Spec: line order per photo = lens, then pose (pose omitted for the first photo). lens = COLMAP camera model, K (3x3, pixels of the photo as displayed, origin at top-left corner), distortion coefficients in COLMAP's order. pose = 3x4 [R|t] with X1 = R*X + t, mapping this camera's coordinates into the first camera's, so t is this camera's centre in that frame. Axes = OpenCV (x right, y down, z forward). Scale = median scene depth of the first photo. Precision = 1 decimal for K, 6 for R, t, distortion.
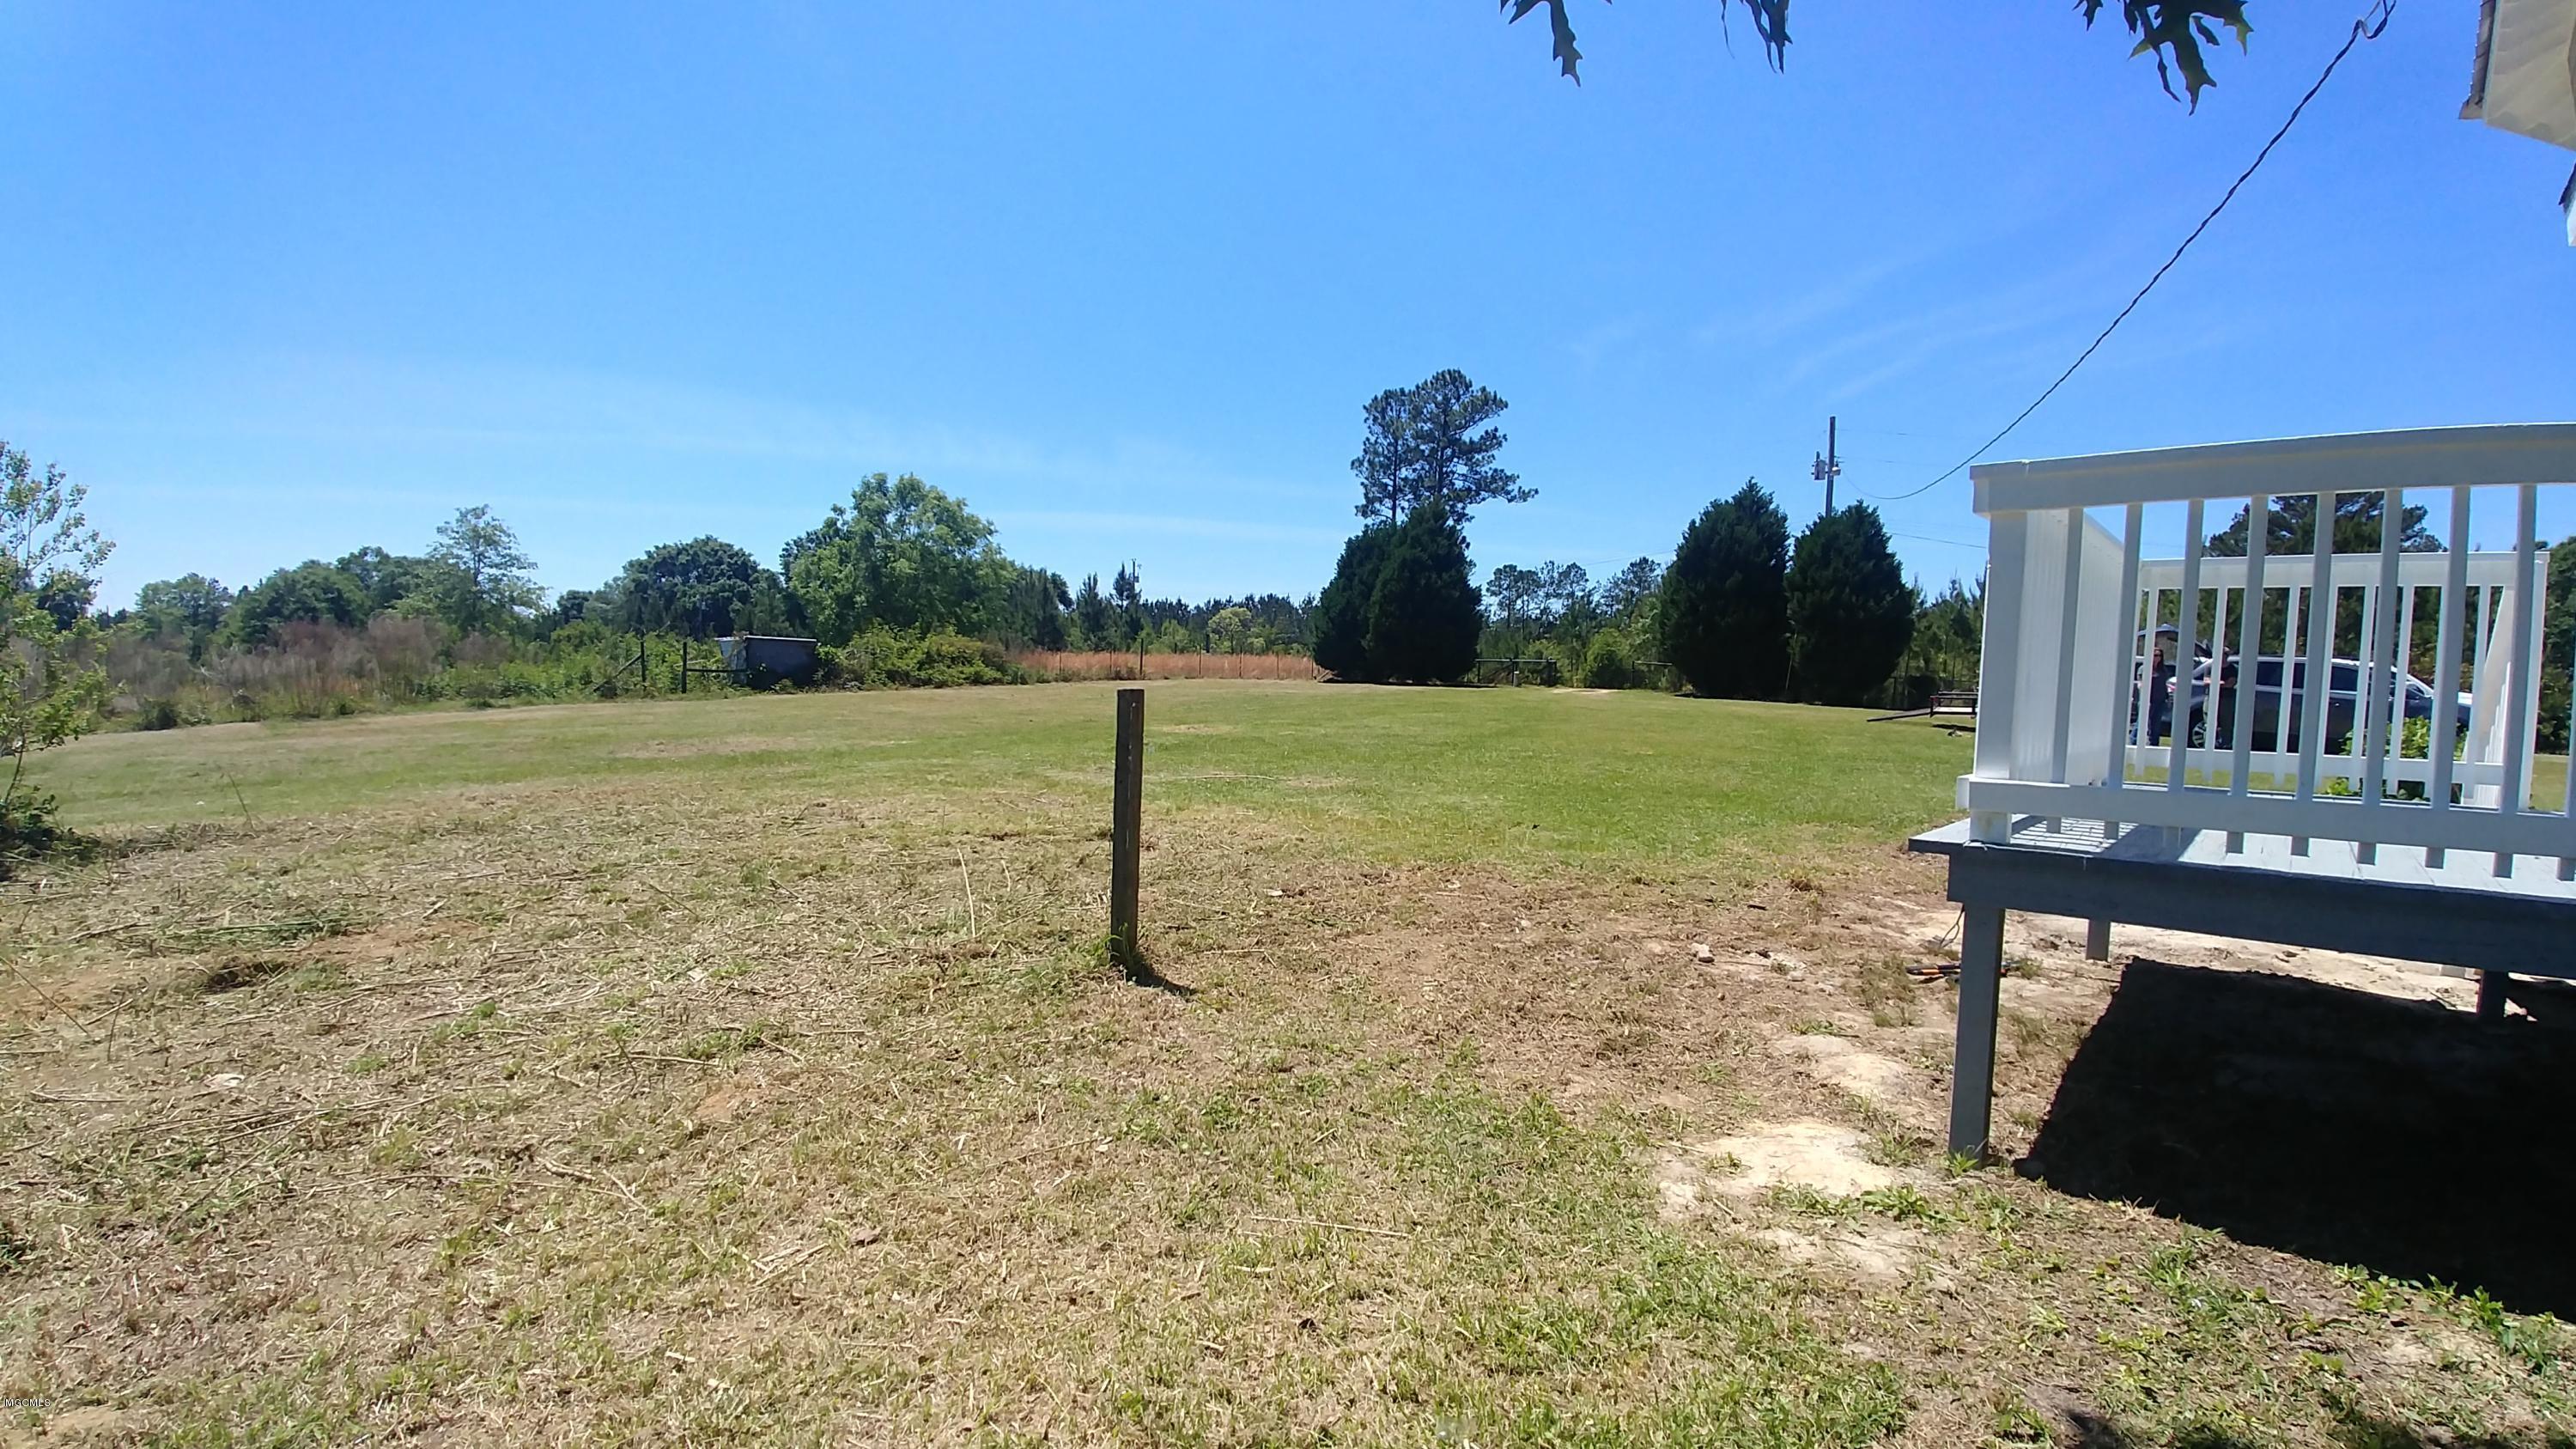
lens RADIAL K [[1036.0, 0, 1283.9], [0, 1036.0, 715.6], [0, 0, 1]] dist [-0.000615, -0.023643]
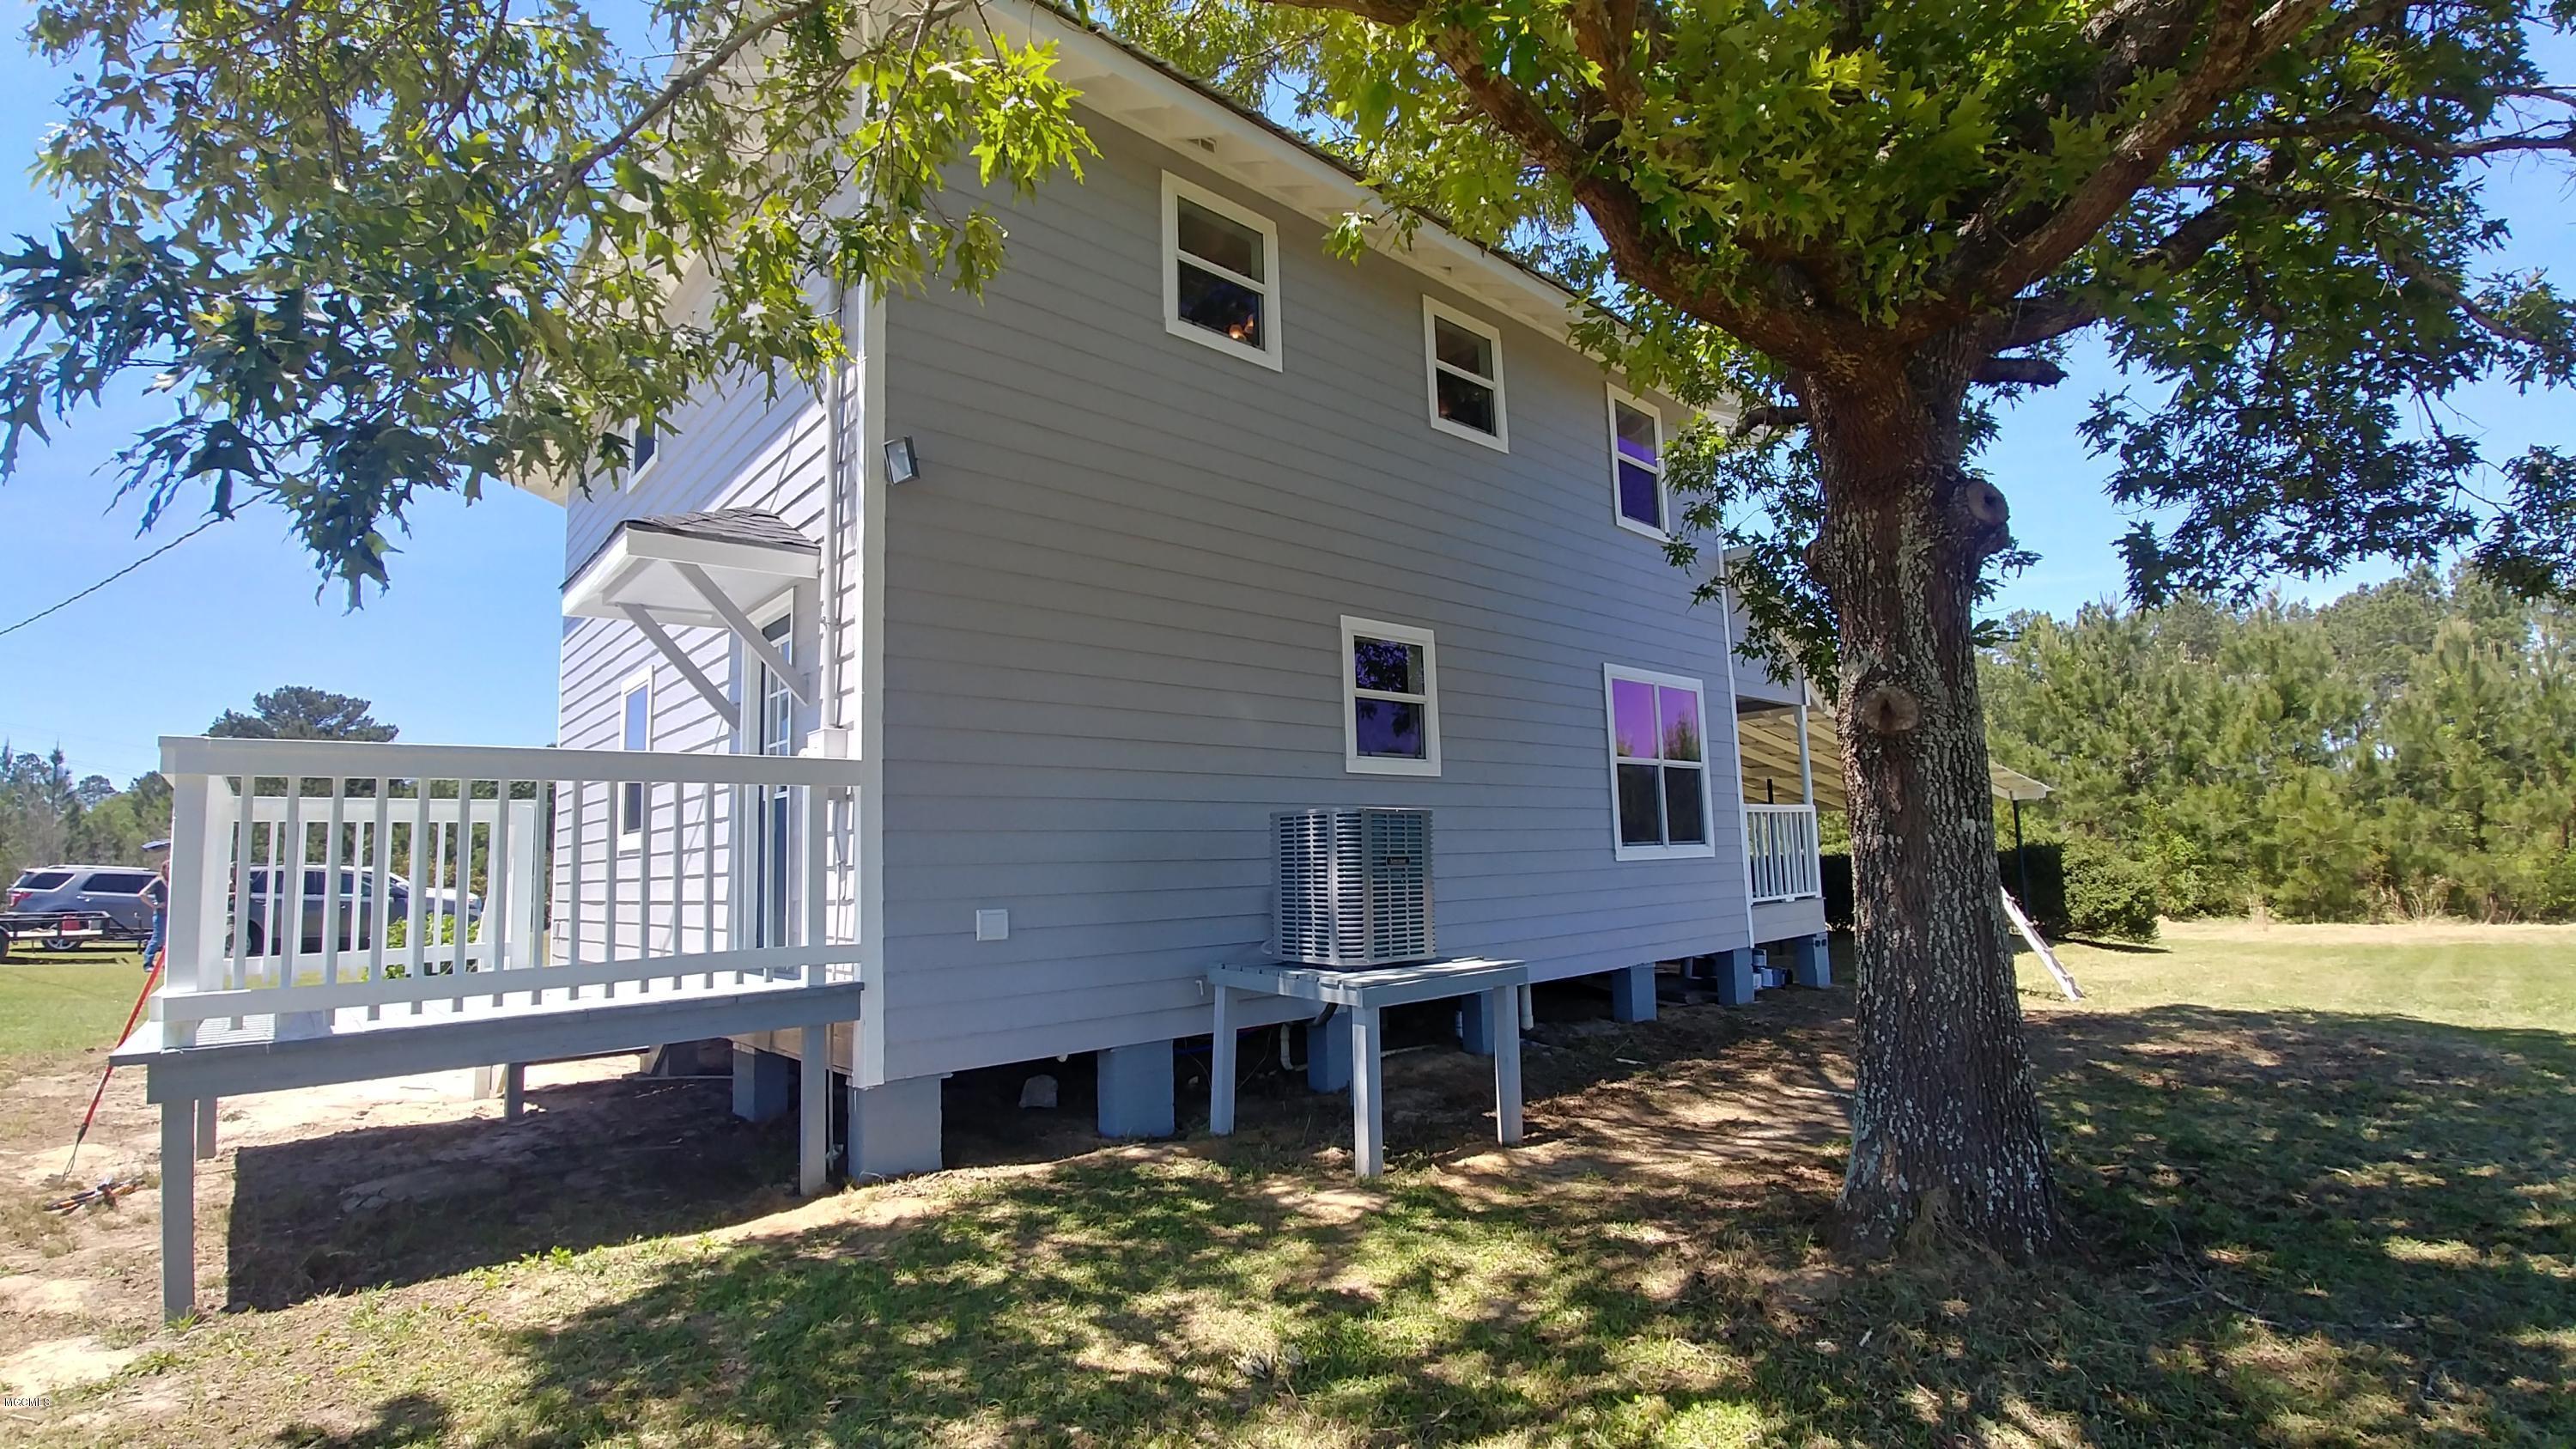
lens RADIAL K [[1151.3, 0, 1281.9], [0, 1151.3, 745.1], [0, 0, 1]] dist [-0.023172, -0.006380]
pose [[0.042089, 0.077272, 0.996121, -0.579197], [0.078846, 0.993638, -0.080411, -0.021974], [-0.995998, 0.081925, 0.035728, -0.341967]]
